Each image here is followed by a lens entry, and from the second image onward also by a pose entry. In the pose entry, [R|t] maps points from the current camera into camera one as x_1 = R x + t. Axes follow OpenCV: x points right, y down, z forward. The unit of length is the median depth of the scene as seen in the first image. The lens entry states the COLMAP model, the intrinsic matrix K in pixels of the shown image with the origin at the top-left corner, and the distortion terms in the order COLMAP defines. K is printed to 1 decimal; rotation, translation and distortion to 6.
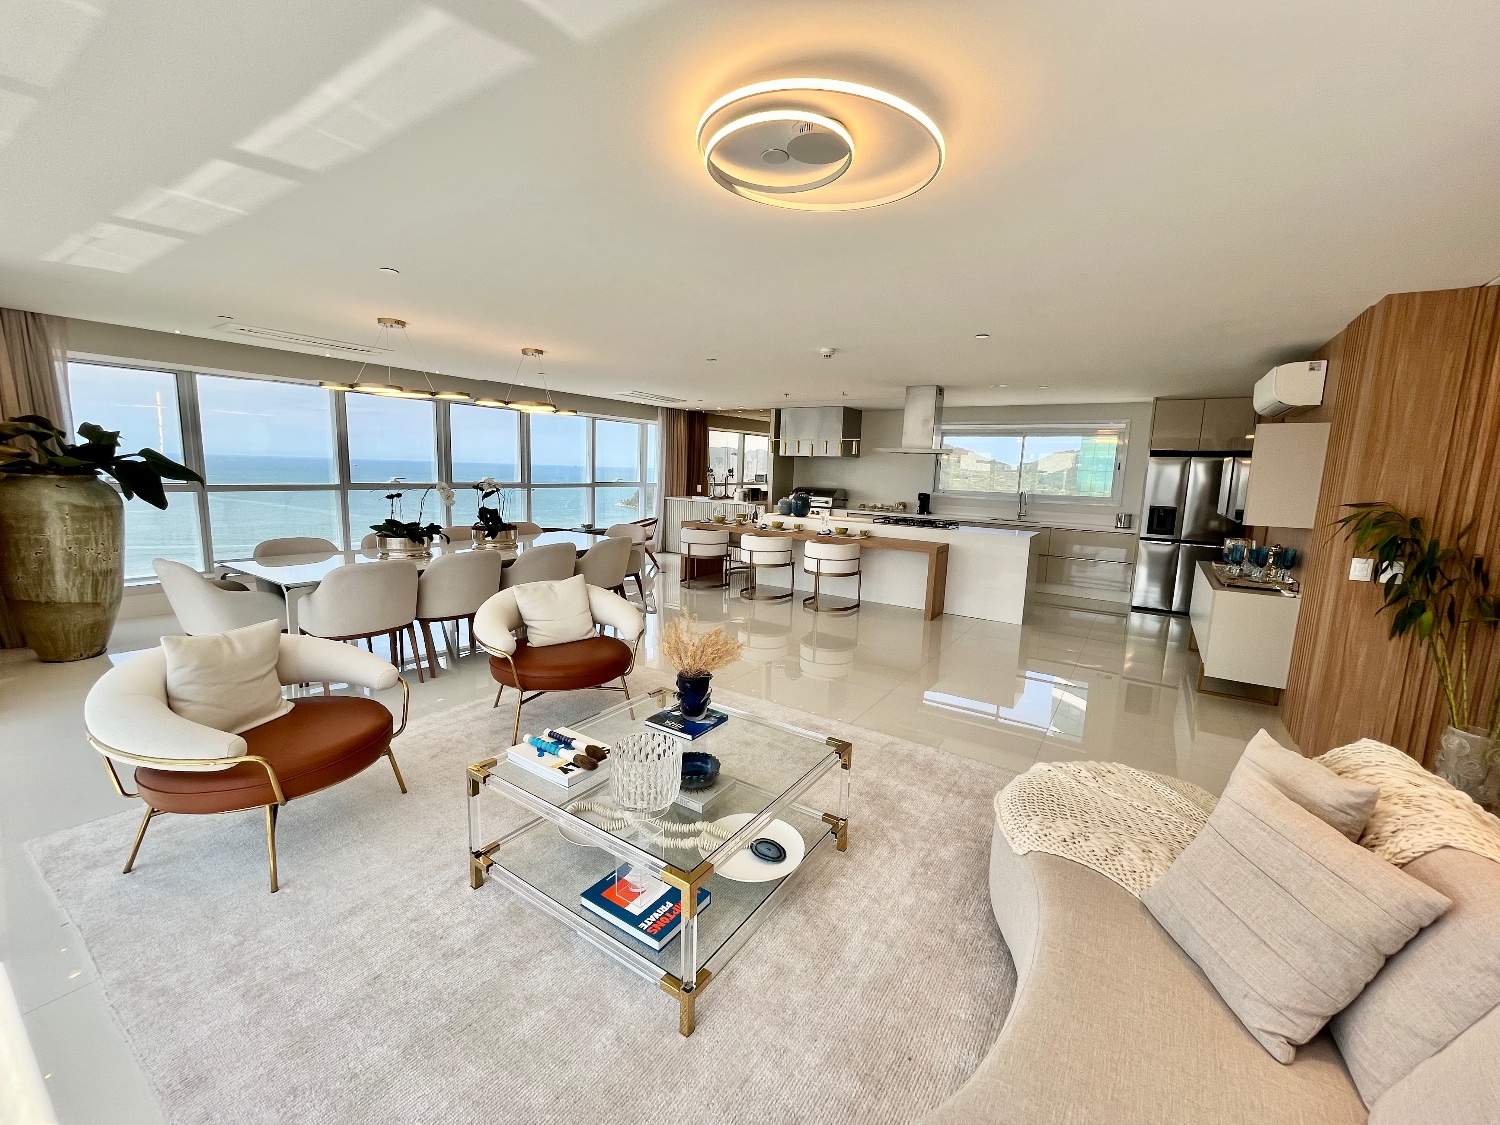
lens RADIAL K [[606.5, 0, 755.7], [0, 606.5, 556.8], [0, 0, 1]] dist [-0.006182, 0.000247]
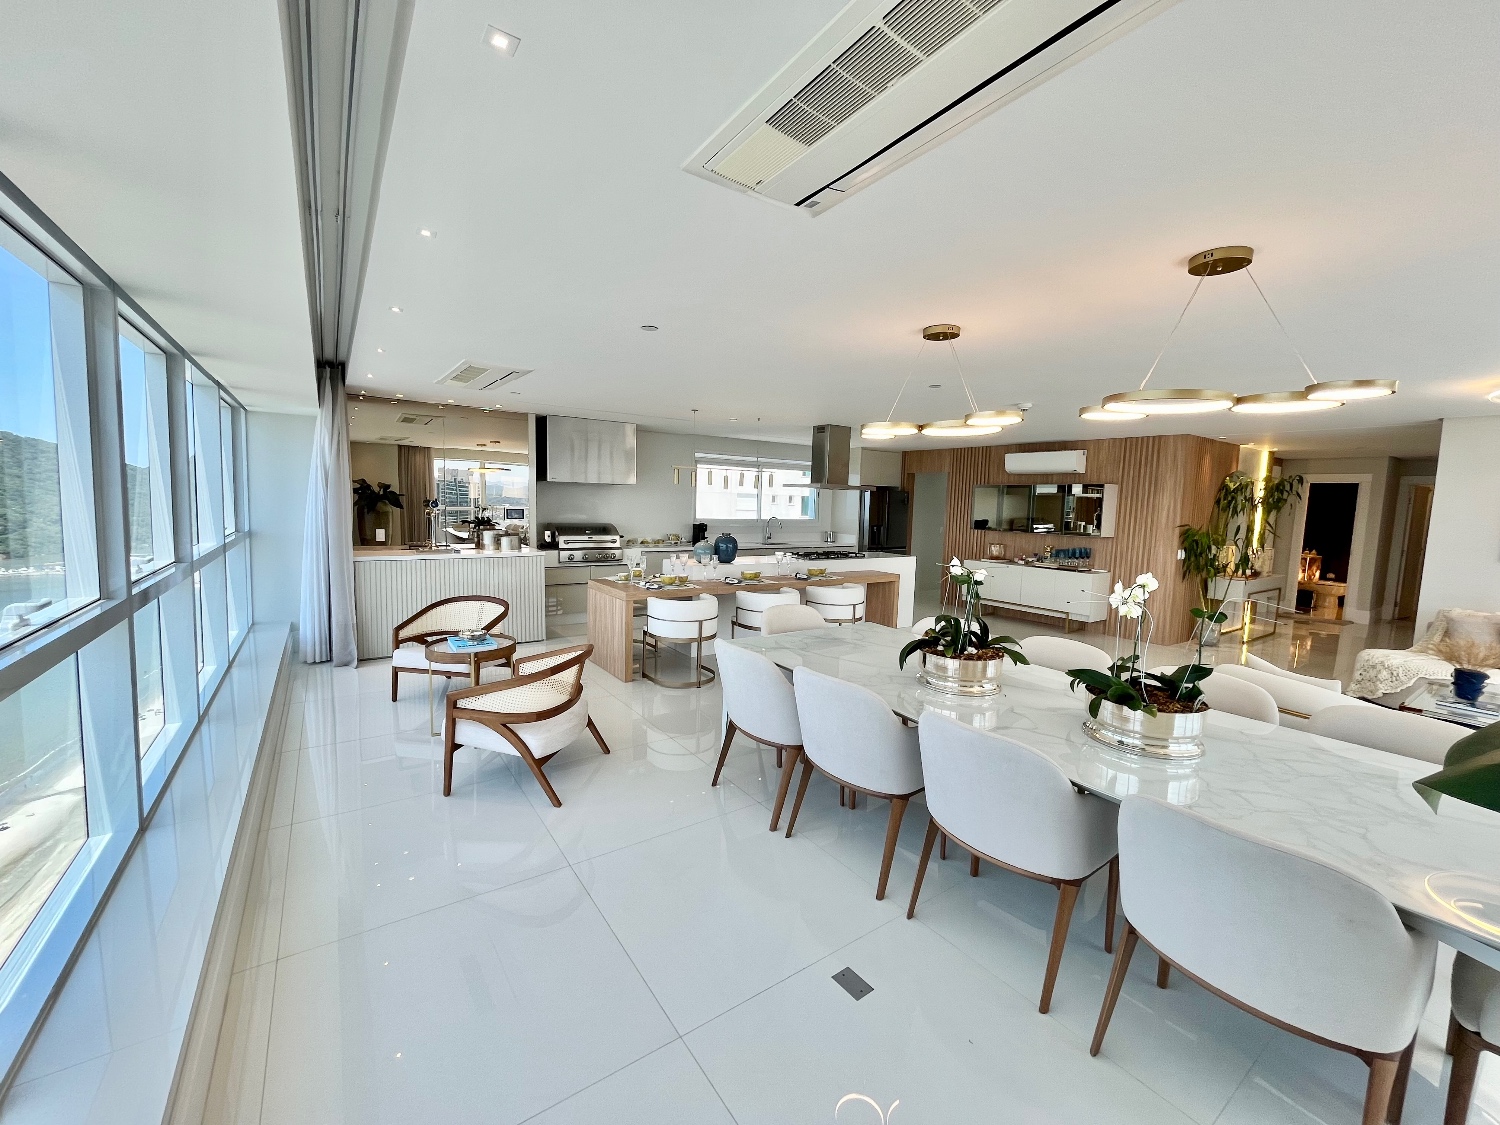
lens RADIAL K [[606.5, 0, 756.0], [0, 606.5, 556.6], [0, 0, 1]] dist [-0.006182, 0.000247]
pose [[0.373948, -0.108103, 0.921128, -0.613052], [0.117057, 0.990743, 0.068752, -0.116243], [-0.920033, 0.082115, 0.383140, 0.597347]]
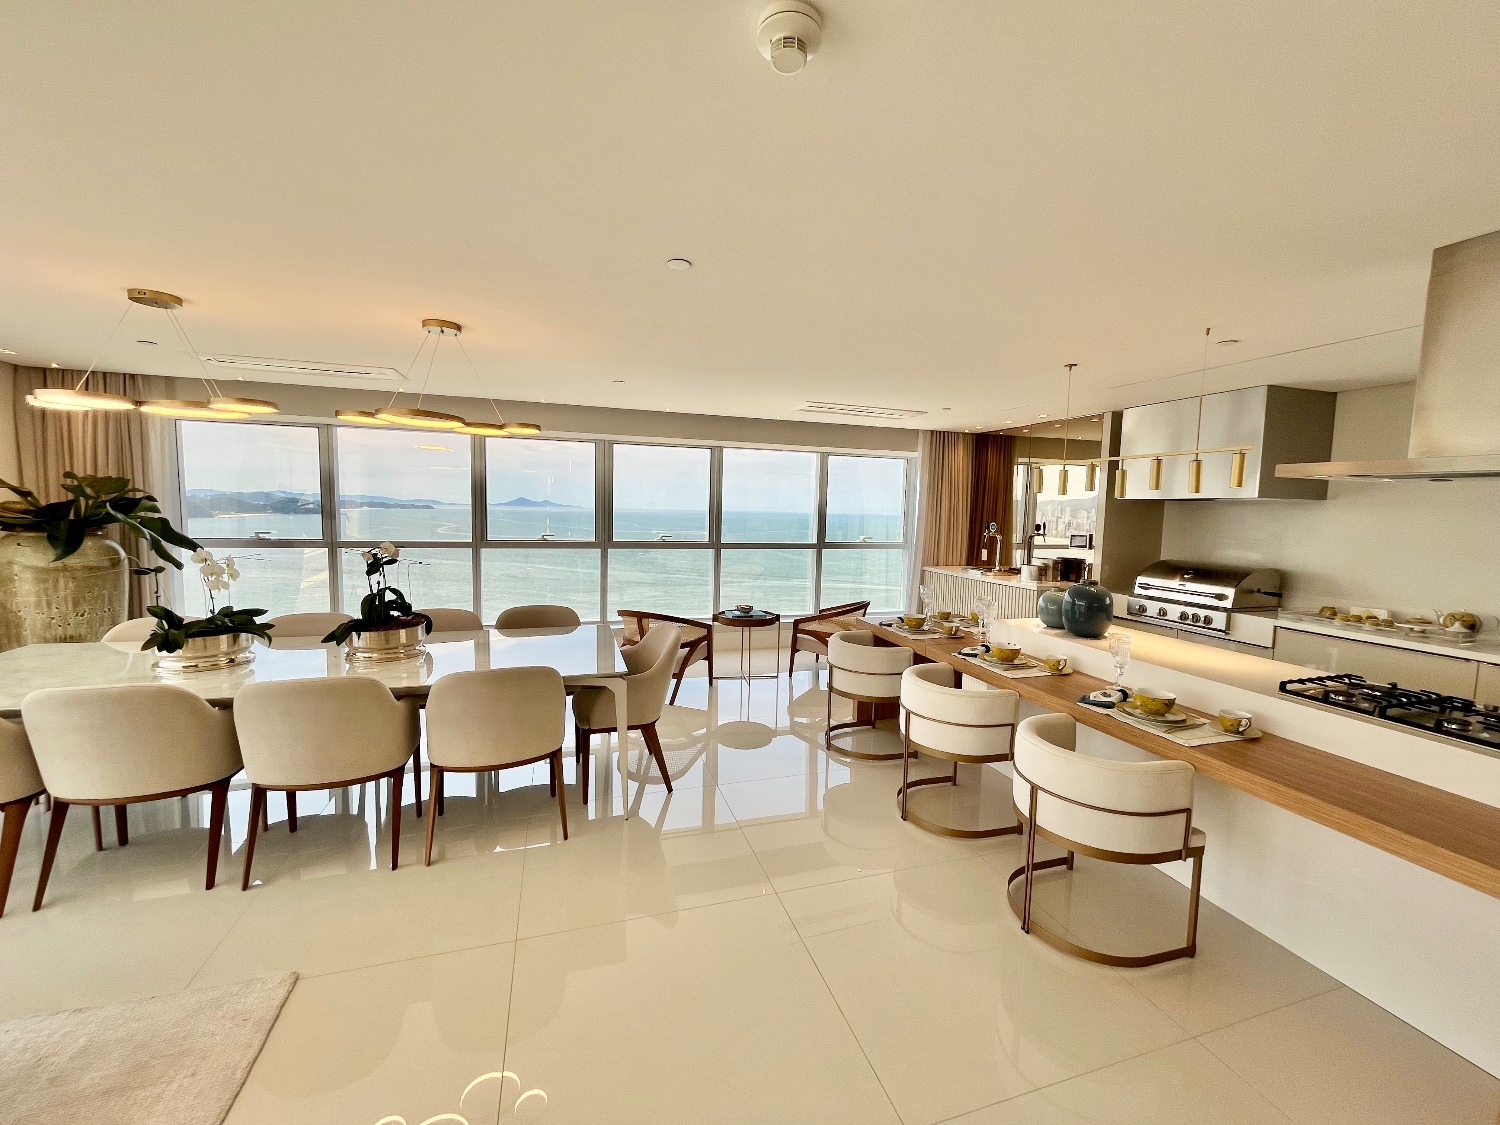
lens RADIAL K [[606.5, 0, 752.9], [0, 606.5, 563.5], [0, 0, 1]] dist [-0.006182, 0.000247]
pose [[0.772882, 0.044209, -0.633007, 0.149506], [-0.090299, 0.995080, -0.040755, -0.072680], [0.628092, 0.088659, 0.773072, 0.473407]]
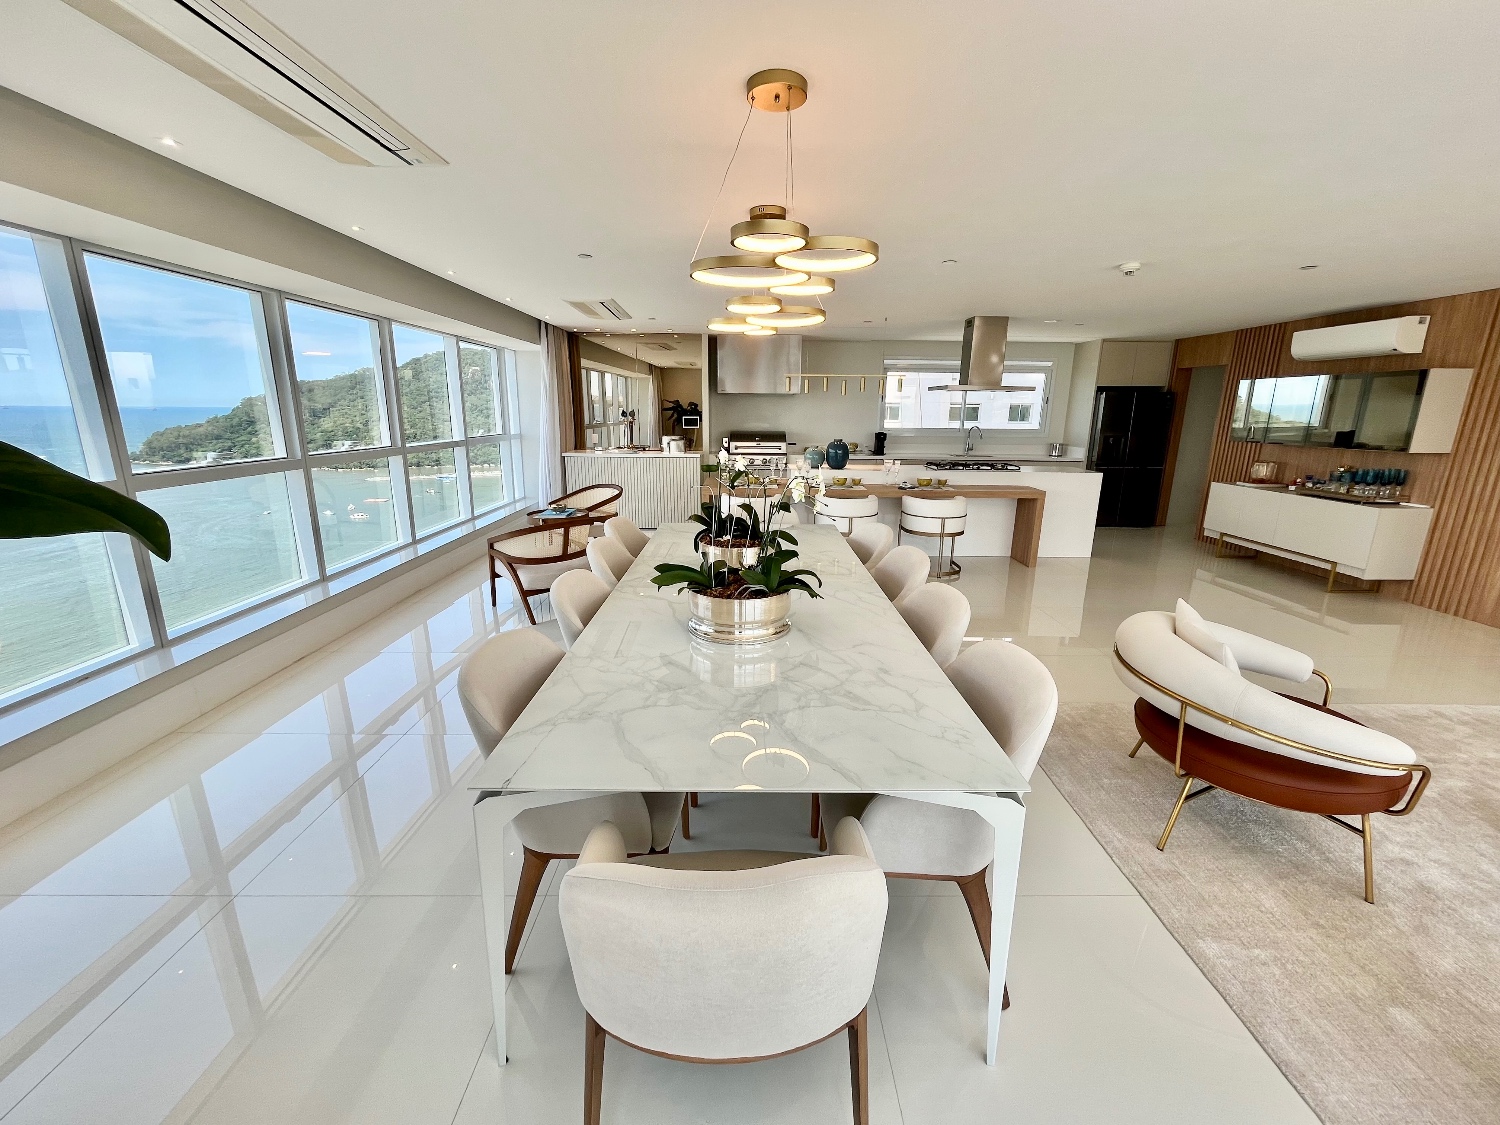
lens RADIAL K [[606.5, 0, 754.6], [0, 606.5, 556.3], [0, 0, 1]] dist [-0.006182, 0.000247]
pose [[0.831712, -0.155008, 0.533130, -0.448617], [0.097006, 0.986037, 0.135357, -0.065743], [-0.546668, -0.060861, 0.835135, 0.326335]]
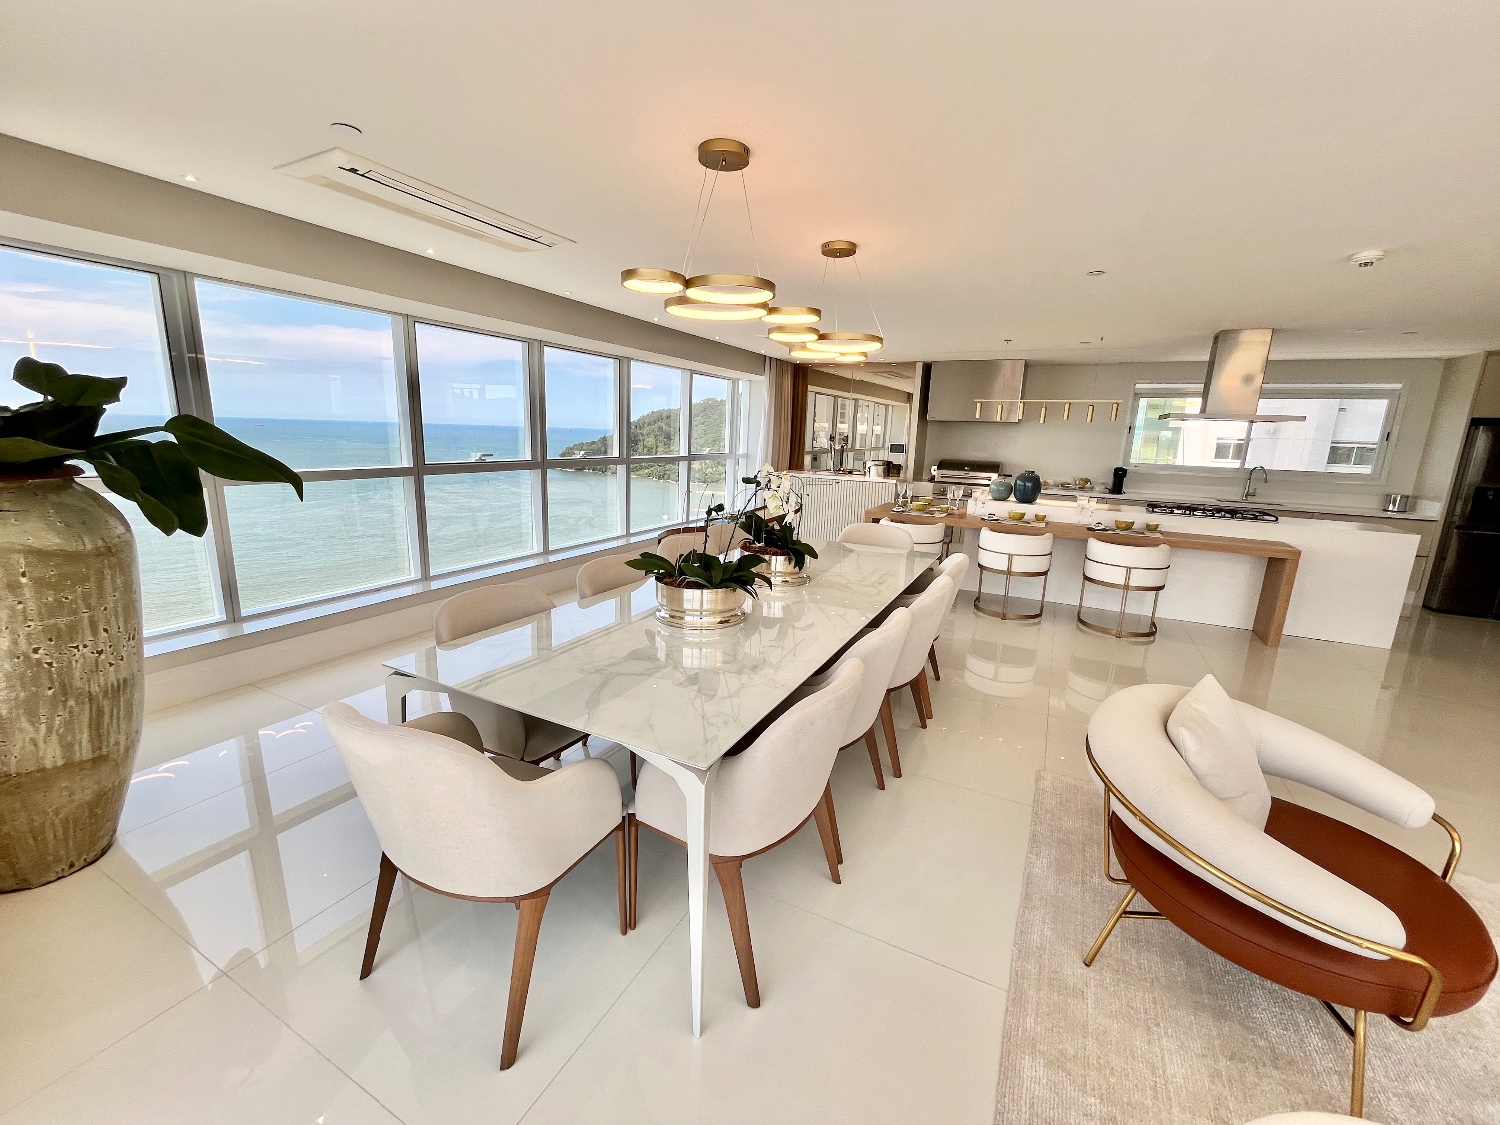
lens RADIAL K [[606.5, 0, 752.8], [0, 606.5, 556.7], [0, 0, 1]] dist [-0.006182, 0.000247]
pose [[0.994187, -0.022097, 0.105377, -0.323789], [0.015381, 0.997823, 0.064129, -0.048589], [-0.106565, -0.062135, 0.992362, 0.251610]]
